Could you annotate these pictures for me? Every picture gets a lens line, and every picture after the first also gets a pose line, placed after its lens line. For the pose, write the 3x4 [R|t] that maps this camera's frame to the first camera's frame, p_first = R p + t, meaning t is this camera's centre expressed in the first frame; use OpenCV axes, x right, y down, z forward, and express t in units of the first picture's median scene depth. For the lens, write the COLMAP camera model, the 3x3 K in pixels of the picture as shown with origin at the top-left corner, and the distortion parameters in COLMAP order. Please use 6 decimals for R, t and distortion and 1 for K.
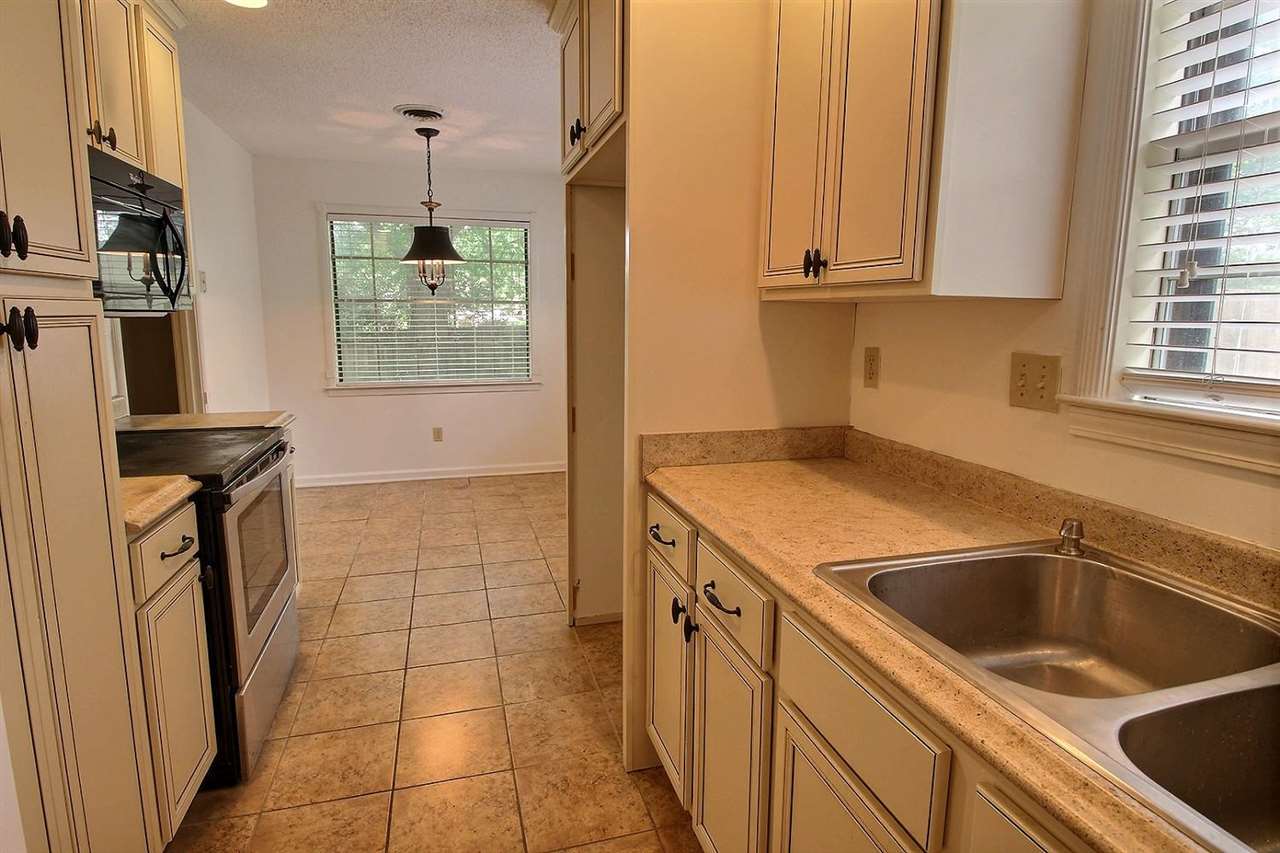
lens RADIAL K [[702.9, 0, 665.8], [0, 702.9, 428.2], [0, 0, 1]] dist [-0.001061, -0.000618]
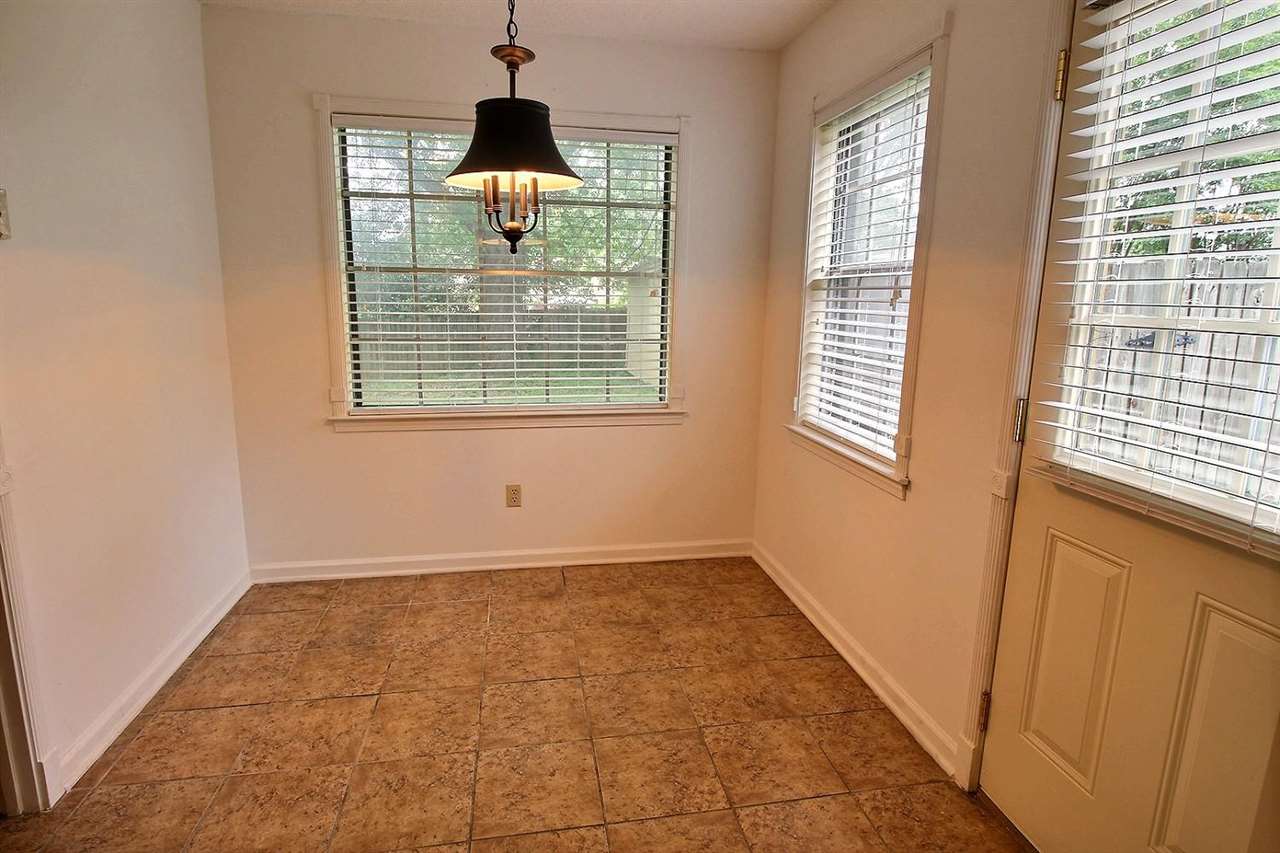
lens RADIAL K [[674.5, 0, 638.9], [0, 674.5, 423.8], [0, 0, 1]] dist [-0.001394, -0.002499]
pose [[0.992257, 0.029002, -0.120771, -0.159838], [-0.025892, 0.999293, 0.027242, -0.074800], [0.121476, -0.023904, 0.992306, 0.471180]]
